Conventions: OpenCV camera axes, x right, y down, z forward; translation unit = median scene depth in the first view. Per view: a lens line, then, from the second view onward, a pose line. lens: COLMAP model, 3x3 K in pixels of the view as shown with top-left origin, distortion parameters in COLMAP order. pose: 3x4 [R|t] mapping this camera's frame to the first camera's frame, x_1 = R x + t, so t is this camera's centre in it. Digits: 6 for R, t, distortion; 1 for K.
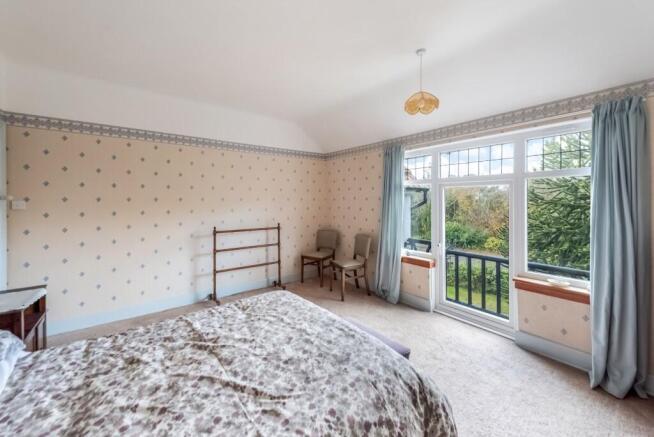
lens RADIAL K [[260.0, 0, 326.8], [0, 260.0, 201.9], [0, 0, 1]] dist [-0.000222, -0.000287]
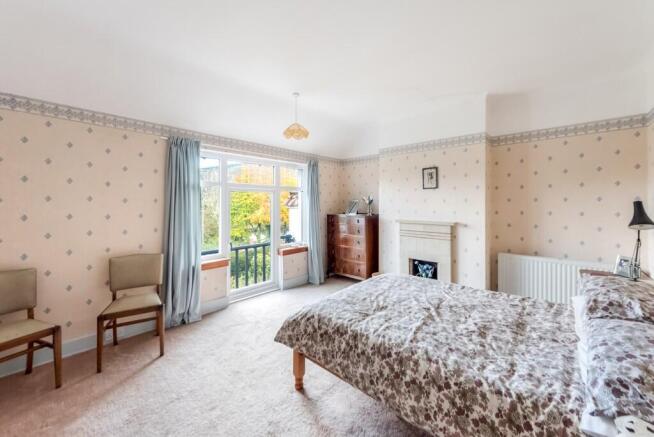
lens RADIAL K [[260.0, 0, 326.8], [0, 260.0, 201.9], [0, 0, 1]] dist [-0.000222, -0.000287]
pose [[-0.160232, 0.005403, 0.987065, -1.331492], [0.006518, 0.999969, -0.004415, -0.005113], [-0.987058, 0.005726, -0.160262, 1.380676]]
